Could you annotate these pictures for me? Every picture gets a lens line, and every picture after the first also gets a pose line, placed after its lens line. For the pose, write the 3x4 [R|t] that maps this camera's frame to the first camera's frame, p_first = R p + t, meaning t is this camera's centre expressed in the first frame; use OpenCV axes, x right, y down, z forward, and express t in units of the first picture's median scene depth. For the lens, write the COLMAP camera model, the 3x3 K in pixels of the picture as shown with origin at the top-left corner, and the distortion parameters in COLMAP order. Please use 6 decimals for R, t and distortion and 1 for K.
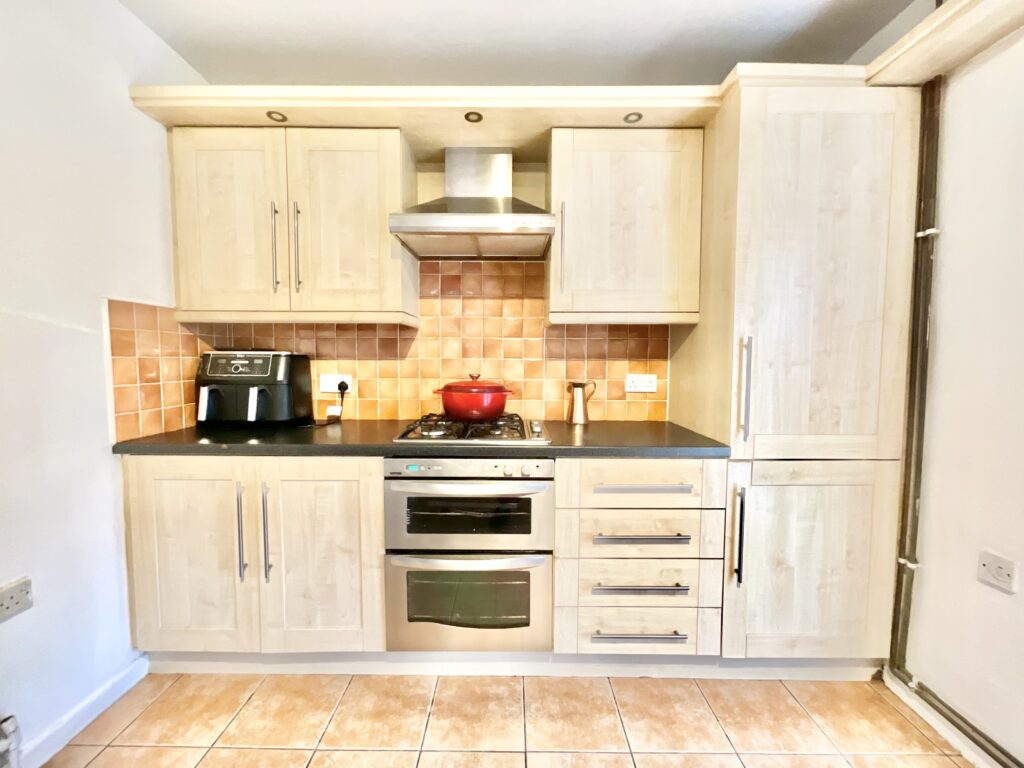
lens RADIAL K [[415.7, 0, 512.0], [0, 415.7, 384.0], [0, 0, 1]] dist [0.000480, 0.000193]
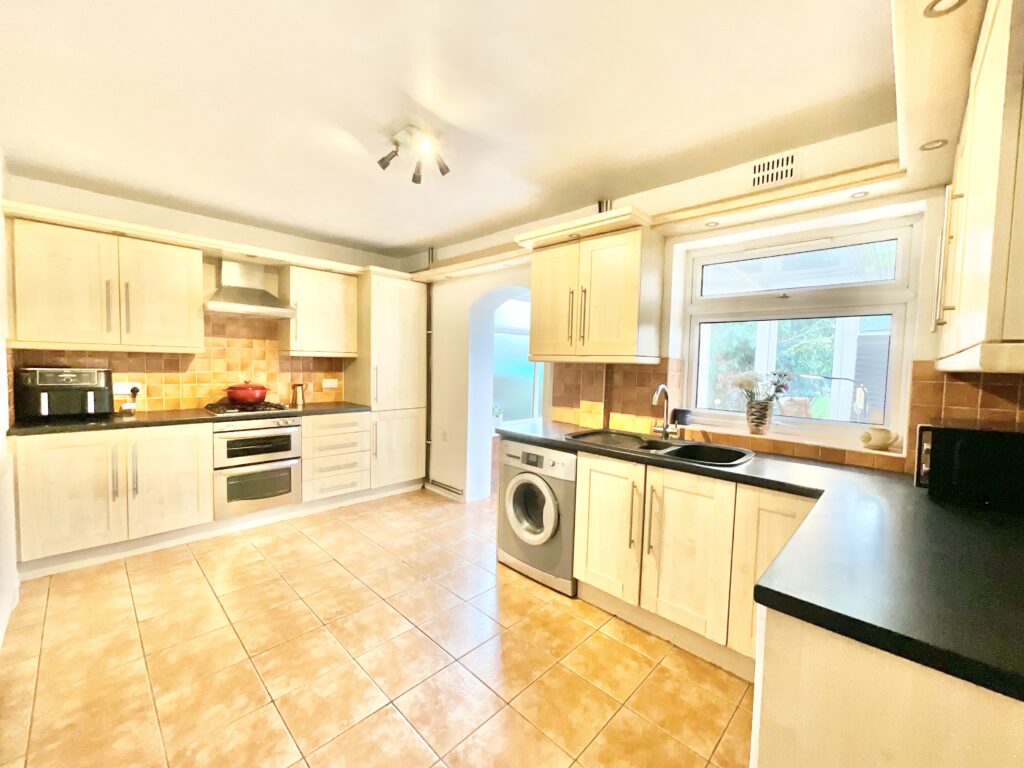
lens RADIAL K [[413.1, 0, 512.0], [0, 413.1, 384.0], [0, 0, 1]] dist [-0.007150, 0.000404]
pose [[0.690683, -0.024565, 0.722740, -0.633793], [0.024020, 0.999651, 0.011022, -0.000111], [-0.722758, 0.009747, 0.691032, -1.233125]]
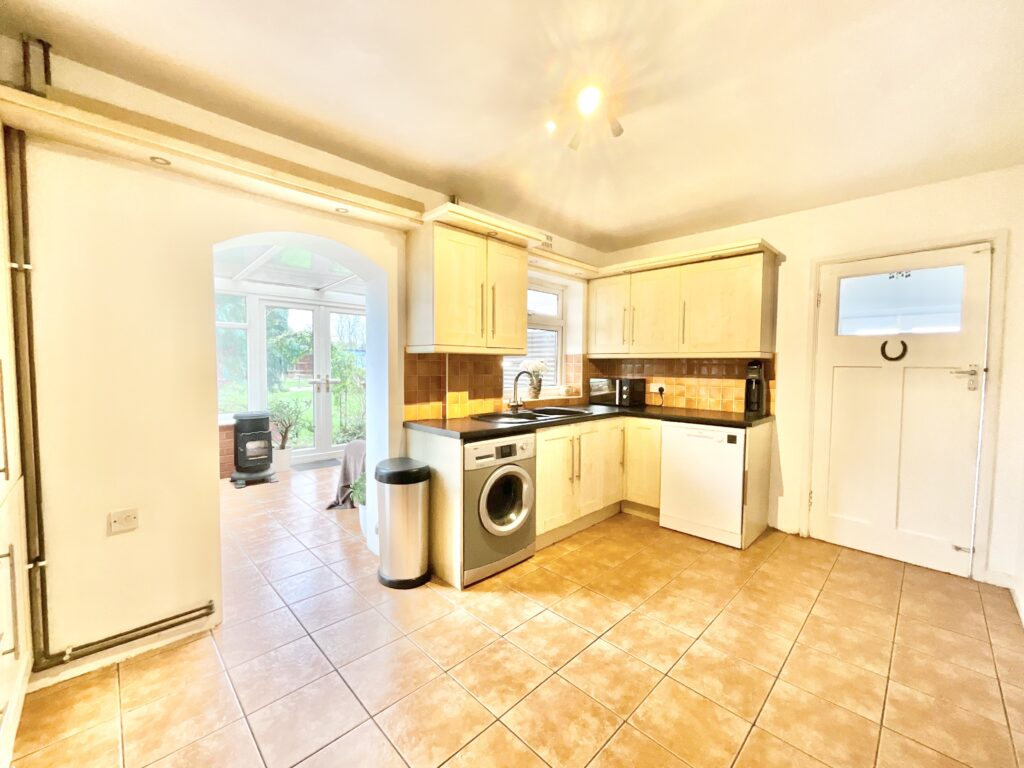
lens RADIAL K [[413.1, 0, 512.0], [0, 413.1, 384.0], [0, 0, 1]] dist [-0.007150, 0.000404]
pose [[-0.704268, -0.040835, 0.708758, -0.575029], [0.034874, 0.995149, 0.091989, -0.084433], [-0.709077, 0.089502, -0.699428, 0.696163]]
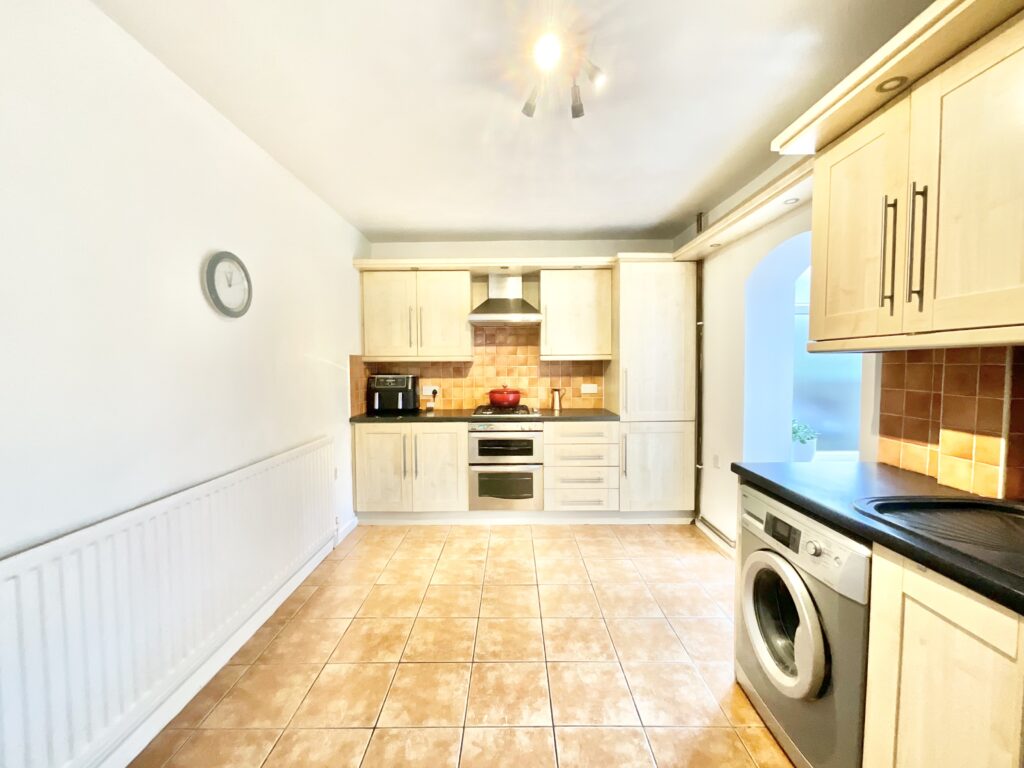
lens RADIAL K [[413.1, 0, 512.0], [0, 413.1, 384.0], [0, 0, 1]] dist [-0.007150, 0.000404]
pose [[0.999937, -0.011214, -0.000545, -0.054338], [0.011202, 0.999748, -0.019439, 0.011071], [0.000763, 0.019432, 0.999811, -1.070795]]
